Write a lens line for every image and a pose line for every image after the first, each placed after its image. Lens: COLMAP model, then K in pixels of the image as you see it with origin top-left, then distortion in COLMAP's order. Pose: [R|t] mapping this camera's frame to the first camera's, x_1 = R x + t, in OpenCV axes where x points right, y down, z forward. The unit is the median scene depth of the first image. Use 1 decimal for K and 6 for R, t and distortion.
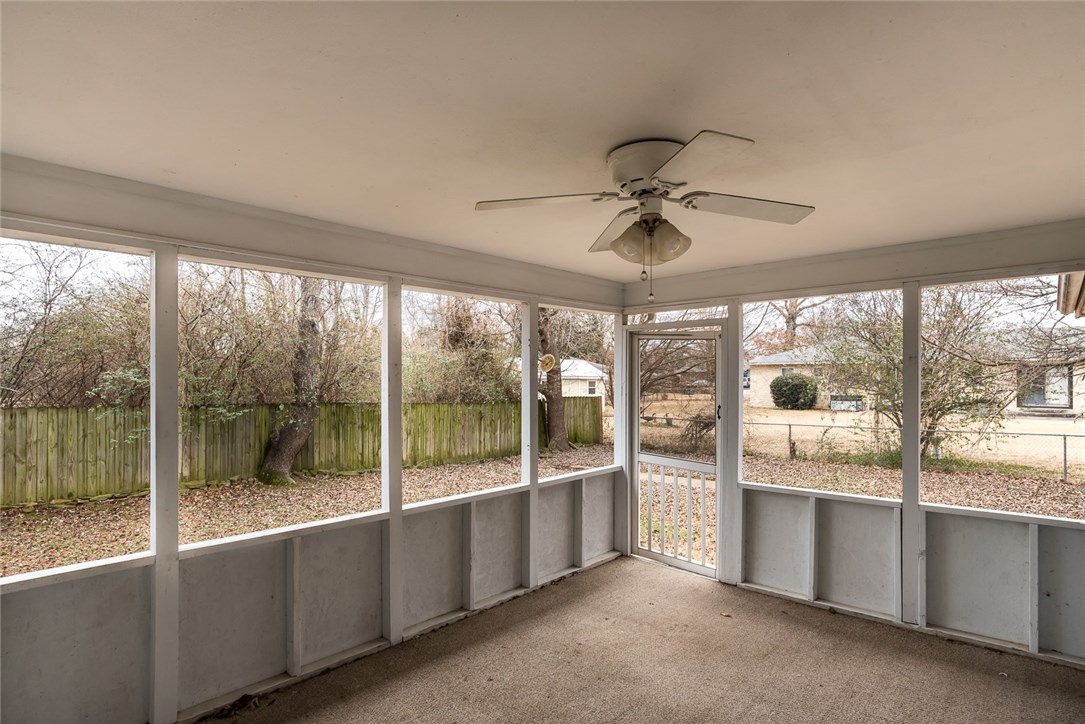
lens RADIAL K [[555.7, 0, 545.8], [0, 555.7, 364.1], [0, 0, 1]] dist [-0.053499, 0.023123]
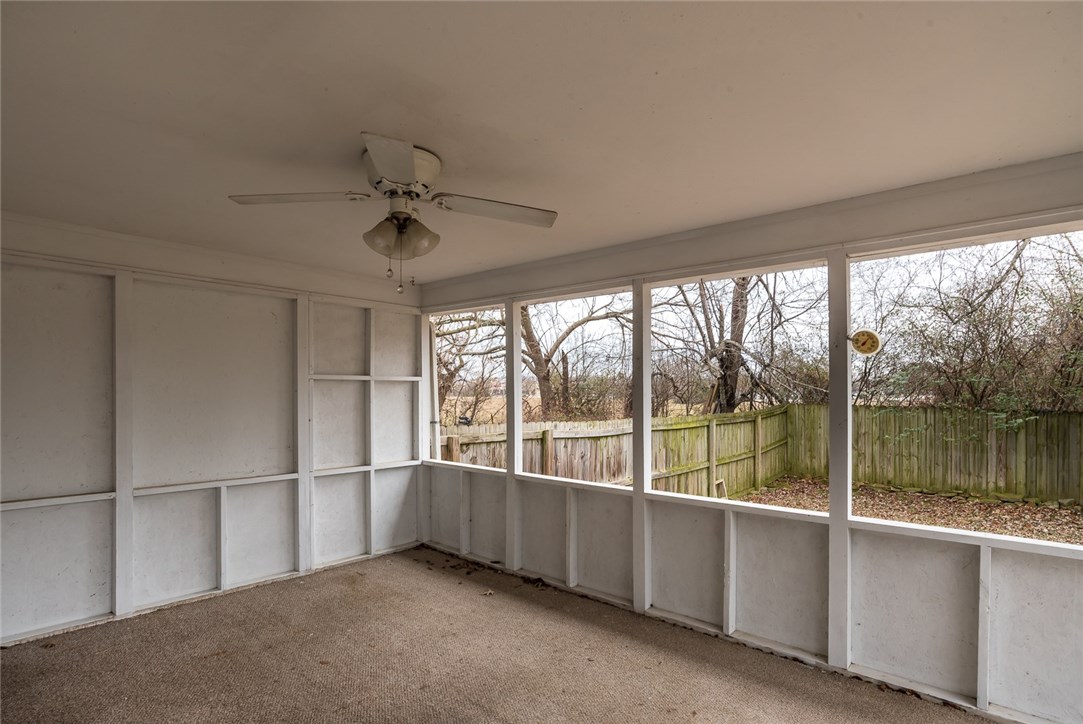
lens RADIAL K [[534.6, 0, 551.0], [0, 534.6, 379.0], [0, 0, 1]] dist [-0.004553, -0.000042]
pose [[0.061787, -0.014490, -0.997984, 0.223037], [0.029599, 0.999481, -0.012679, 0.014325], [0.997650, -0.028756, 0.062184, 0.216553]]
